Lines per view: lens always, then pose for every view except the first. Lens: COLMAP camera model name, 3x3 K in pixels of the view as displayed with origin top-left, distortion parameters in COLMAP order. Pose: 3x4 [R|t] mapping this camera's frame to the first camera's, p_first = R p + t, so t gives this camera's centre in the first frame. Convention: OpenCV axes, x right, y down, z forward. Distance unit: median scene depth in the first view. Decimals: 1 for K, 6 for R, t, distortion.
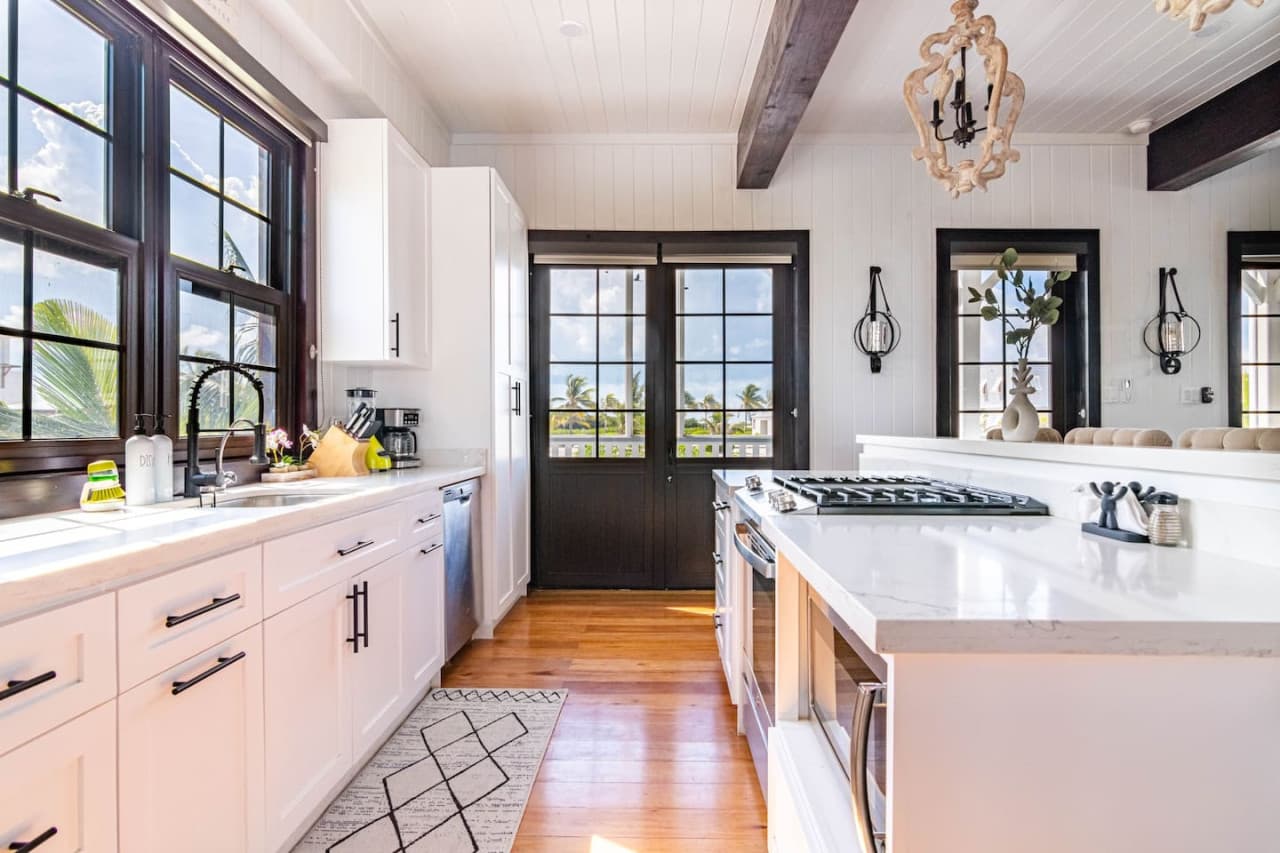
lens RADIAL K [[648.3, 0, 640.0], [0, 648.3, 426.5], [0, 0, 1]] dist [-0.002092, 0.000981]
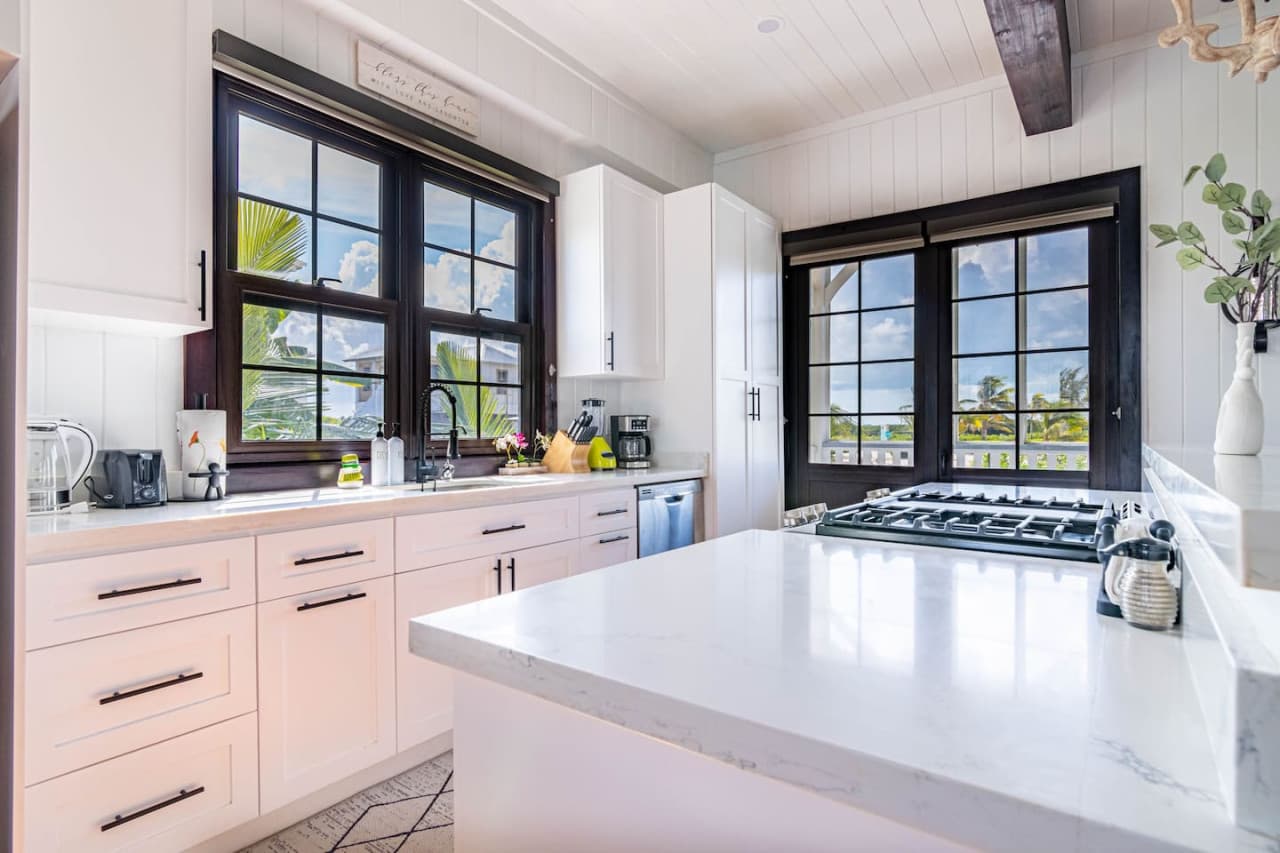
lens RADIAL K [[645.1, 0, 639.2], [0, 645.1, 434.4], [0, 0, 1]] dist [0.000590, 0.000074]
pose [[0.817663, 0.002262, -0.575692, 0.316827], [0.000318, 0.999990, 0.004382, 0.000273], [0.575697, -0.003766, 0.817655, 0.096635]]
